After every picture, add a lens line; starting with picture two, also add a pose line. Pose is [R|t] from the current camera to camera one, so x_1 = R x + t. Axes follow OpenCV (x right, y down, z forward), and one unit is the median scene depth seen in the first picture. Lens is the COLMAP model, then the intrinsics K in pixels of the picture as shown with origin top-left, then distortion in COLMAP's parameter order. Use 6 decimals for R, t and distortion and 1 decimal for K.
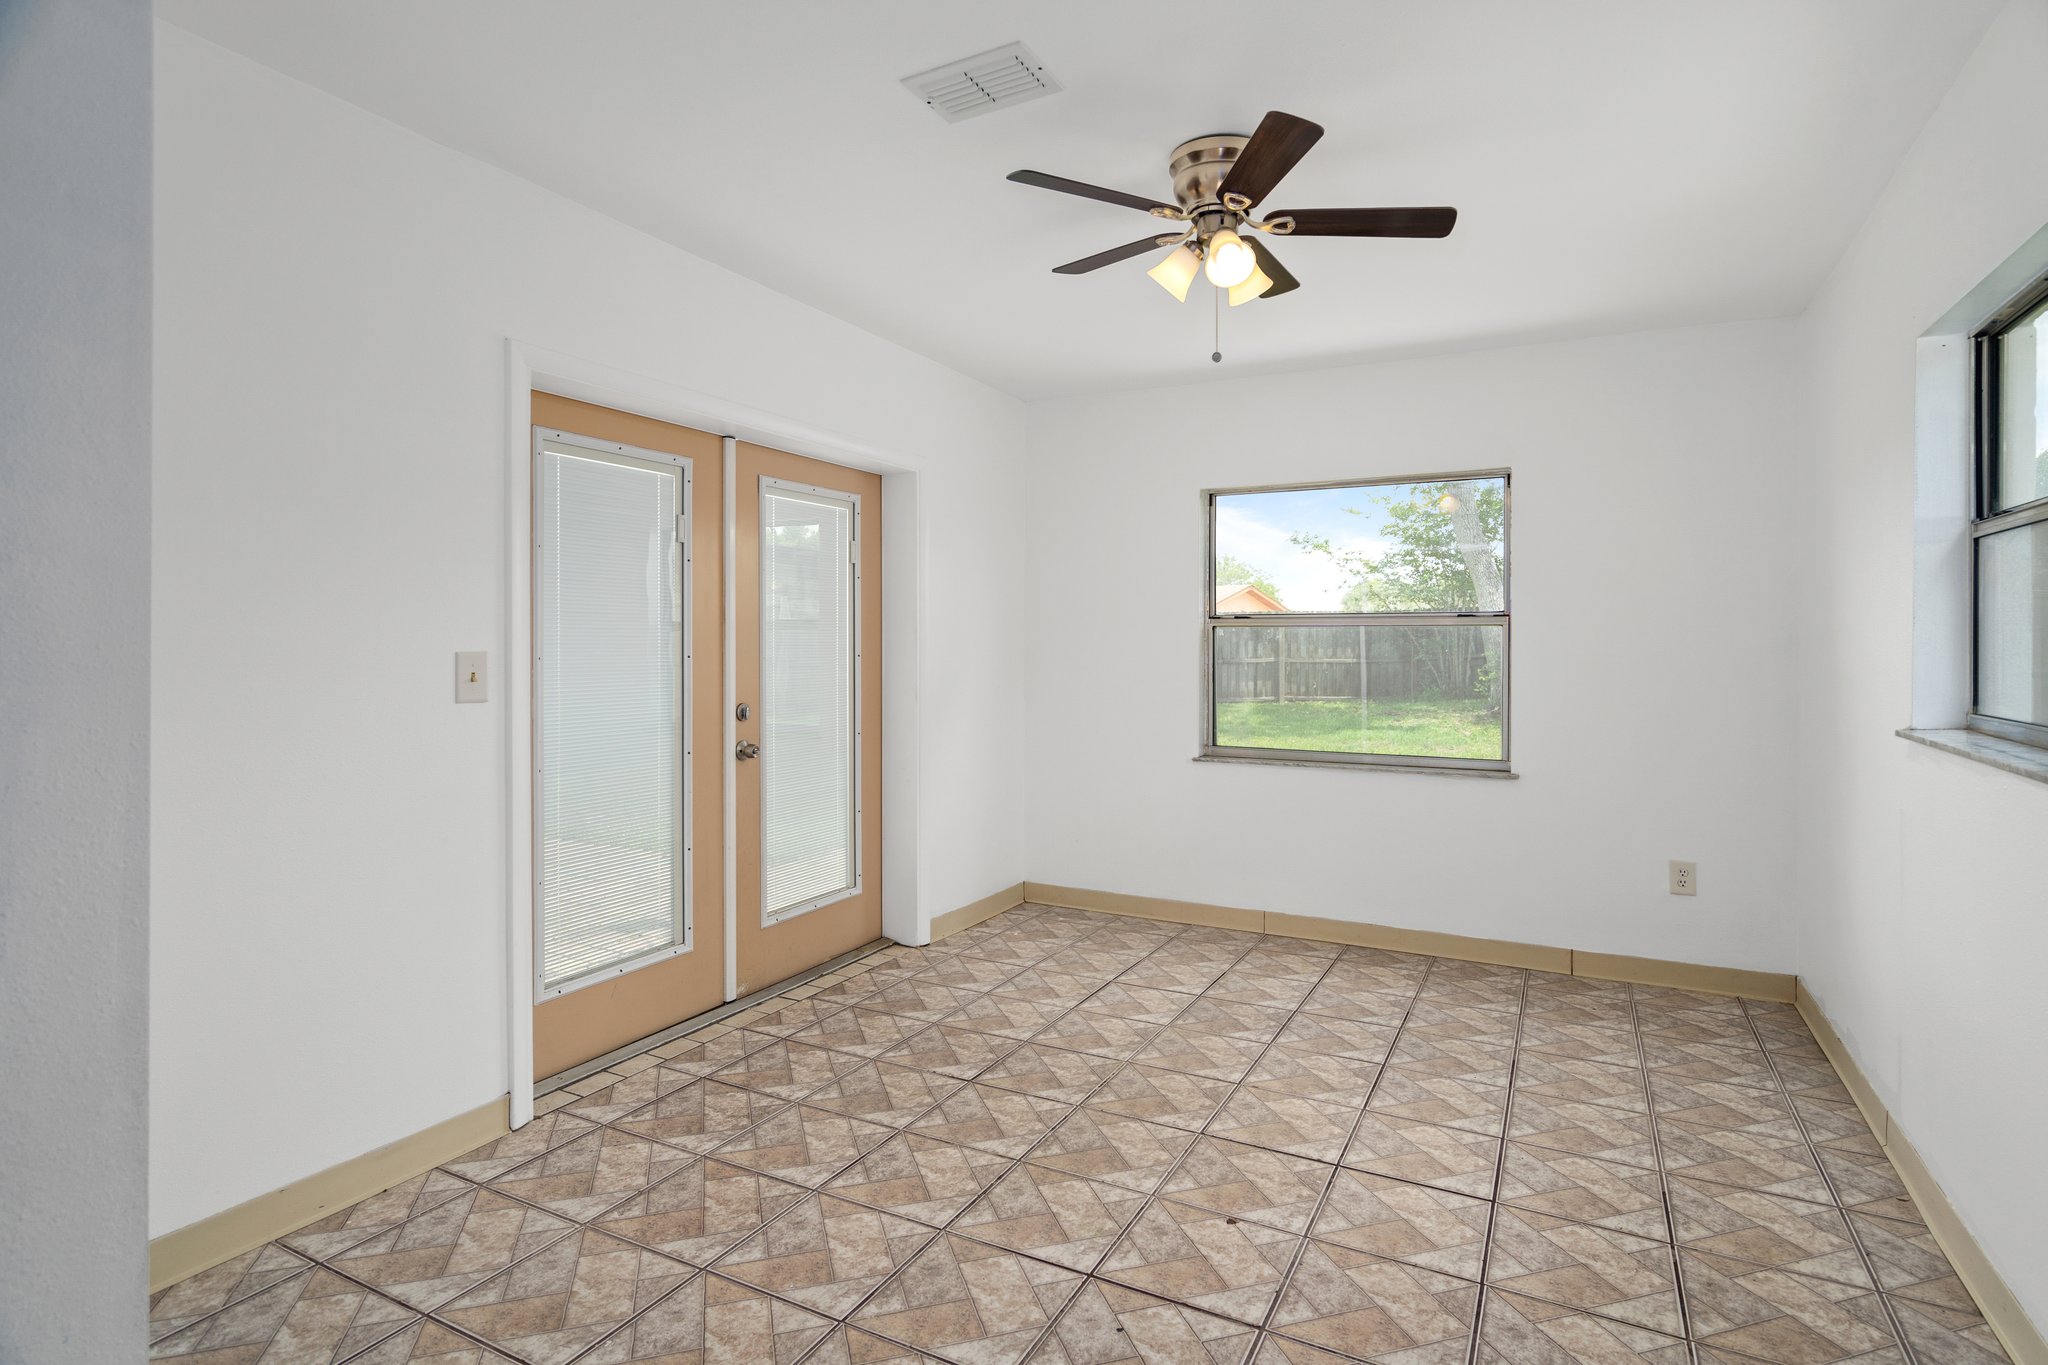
lens RADIAL K [[1037.7, 0, 1046.3], [0, 1037.7, 649.8], [0, 0, 1]] dist [0.003961, -0.000578]
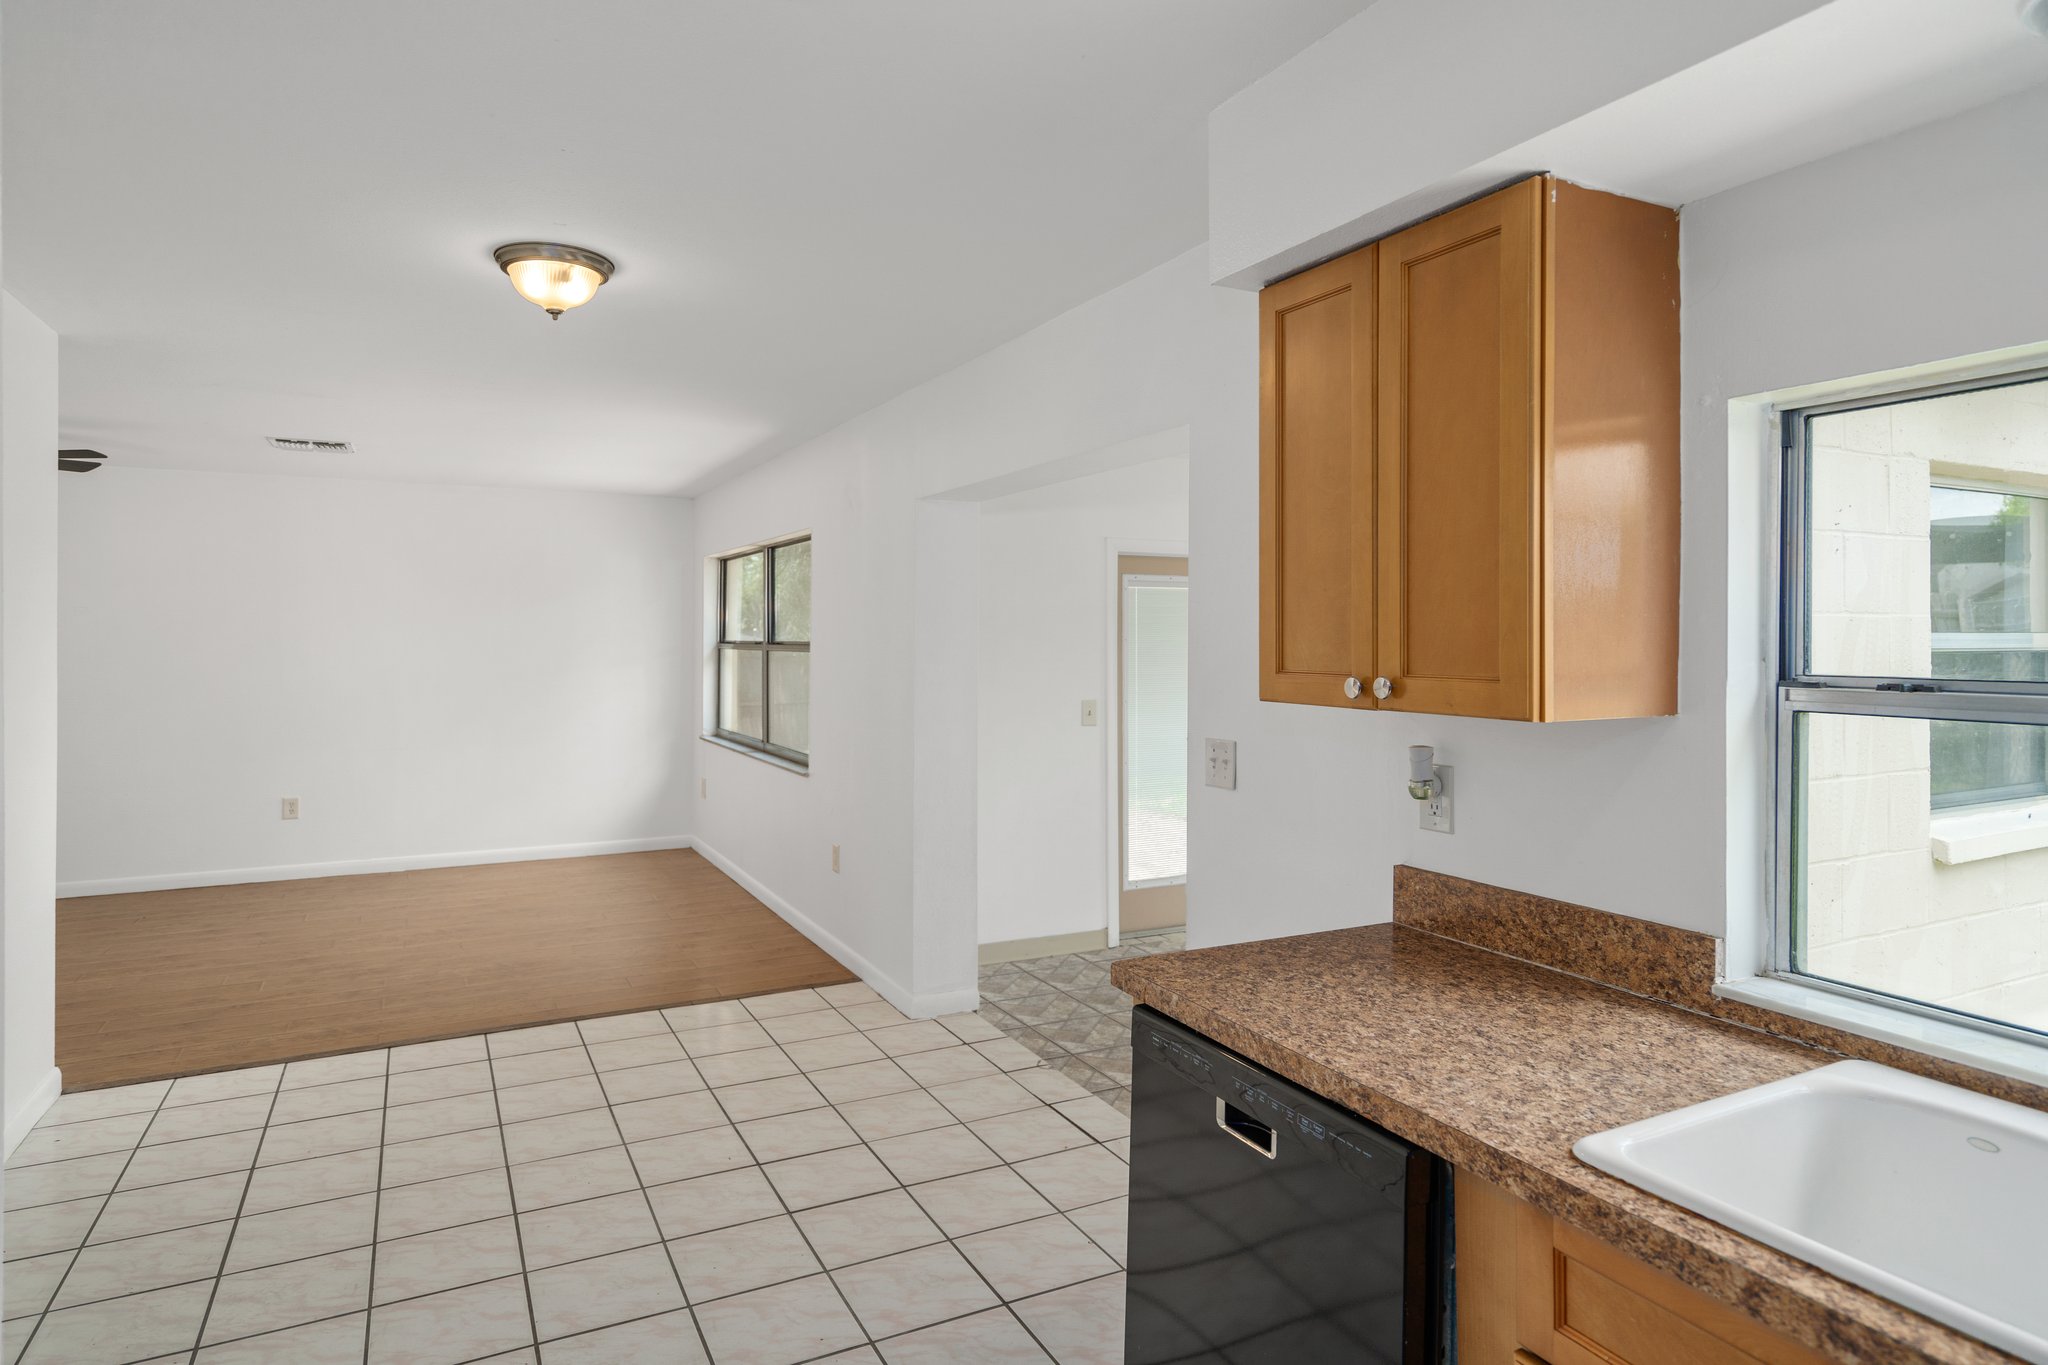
lens RADIAL K [[1190.5, 0, 1028.2], [0, 1190.5, 639.7], [0, 0, 1]] dist [-0.000571, -0.000095]
pose [[0.813840, -0.001989, -0.581086, 0.680737], [-0.000254, 0.999993, -0.003778, -0.106149], [0.581089, 0.003222, 0.813833, -0.928056]]
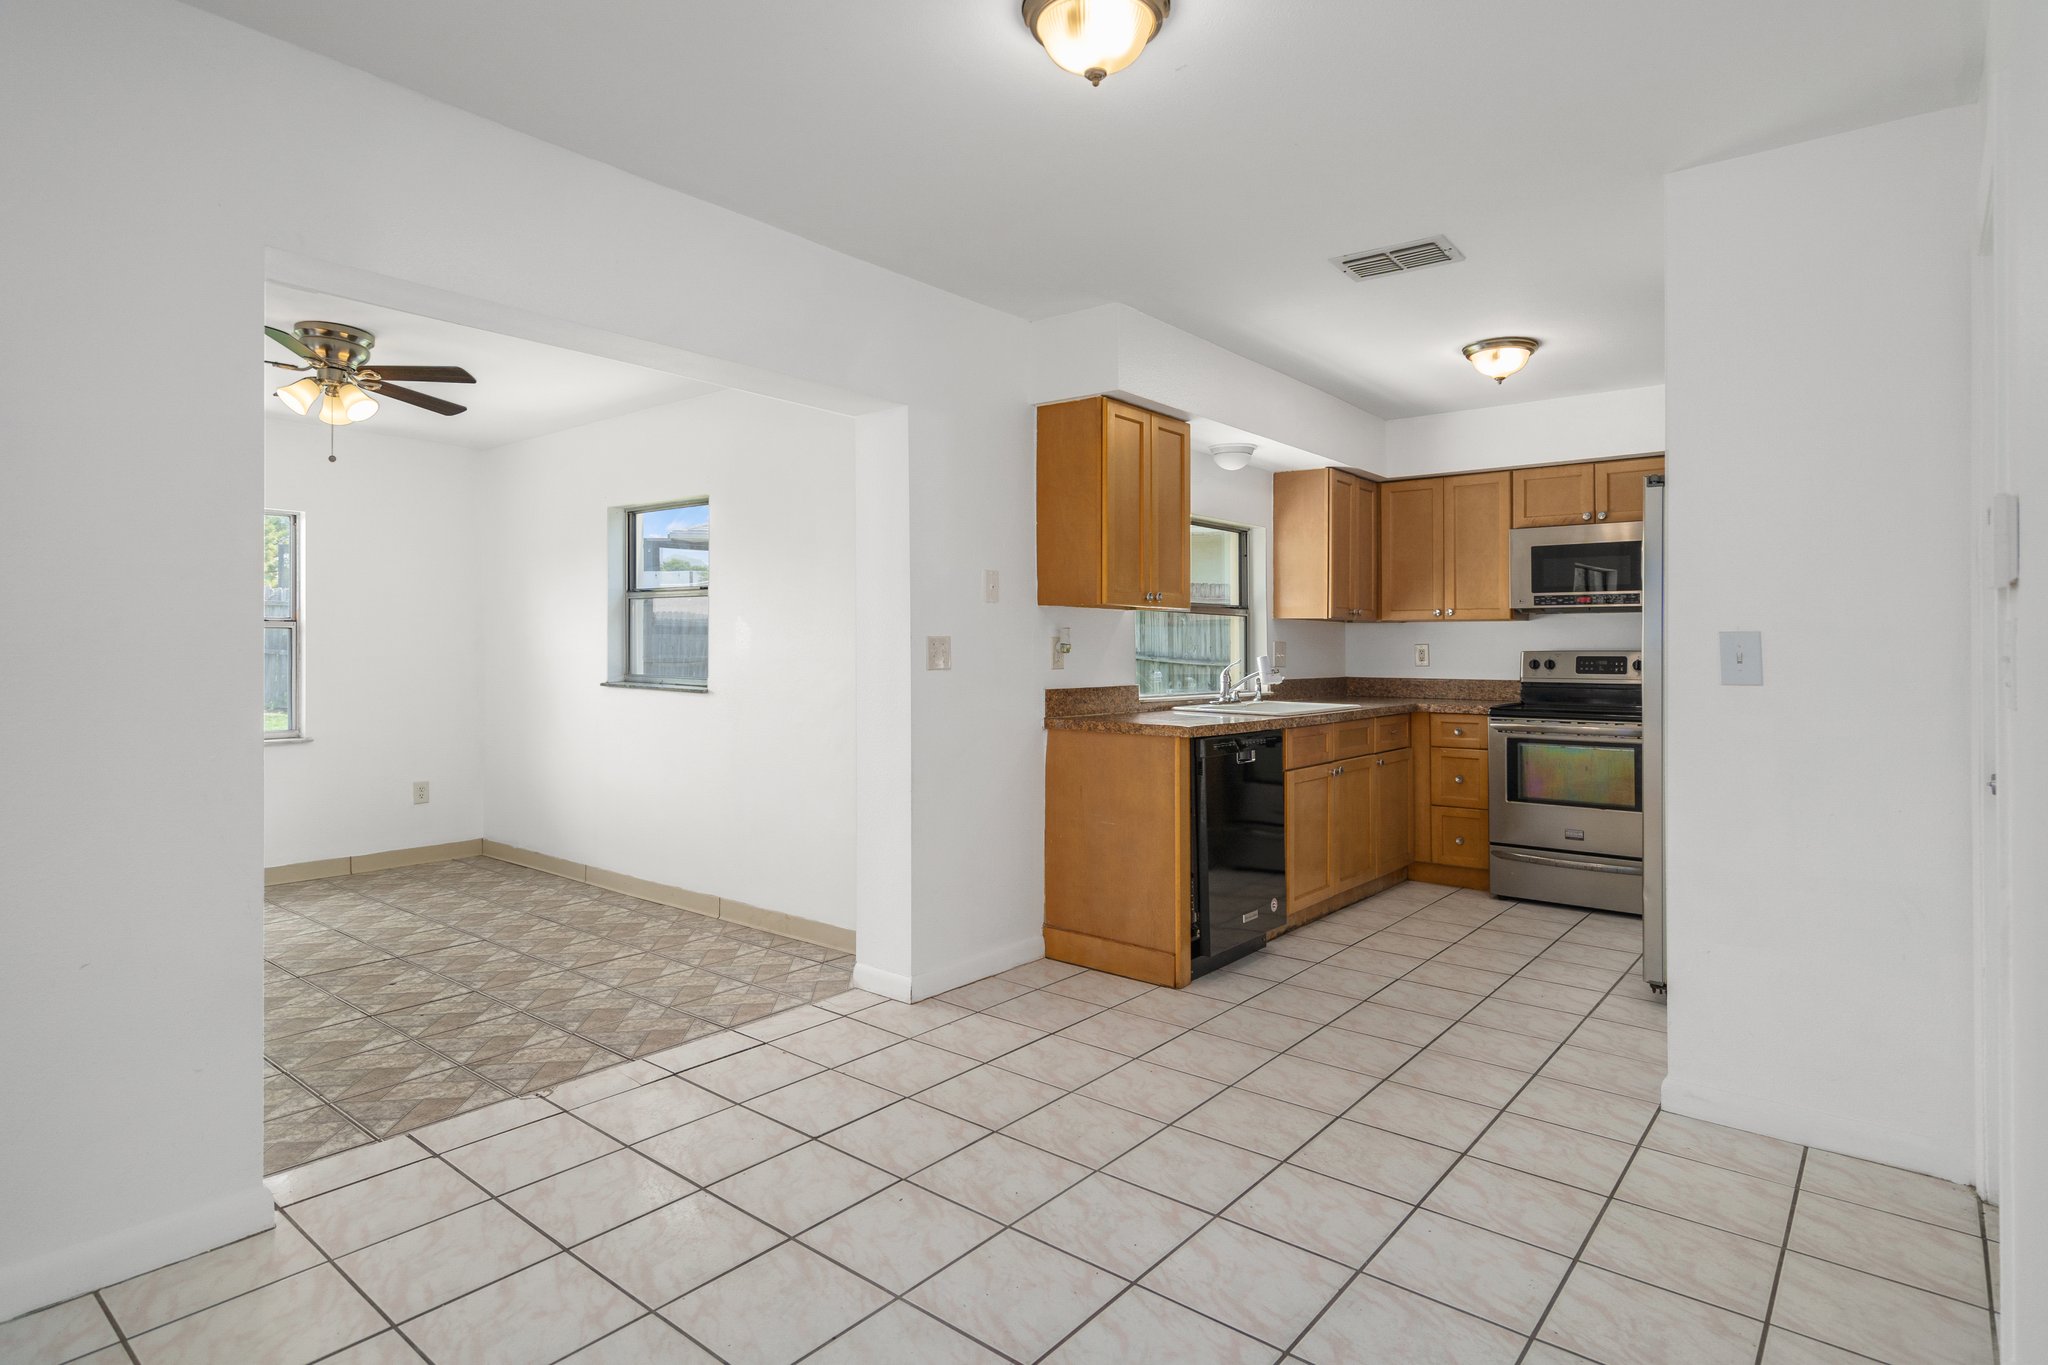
lens RADIAL K [[1067.1, 0, 1035.4], [0, 1067.1, 631.3], [0, 0, 1]] dist [0.001263, 0.001455]
pose [[0.195135, 0.012546, 0.980696, -1.196981], [-0.001453, 0.999921, -0.012503, -0.006958], [-0.980775, 0.001014, 0.195138, -0.336832]]
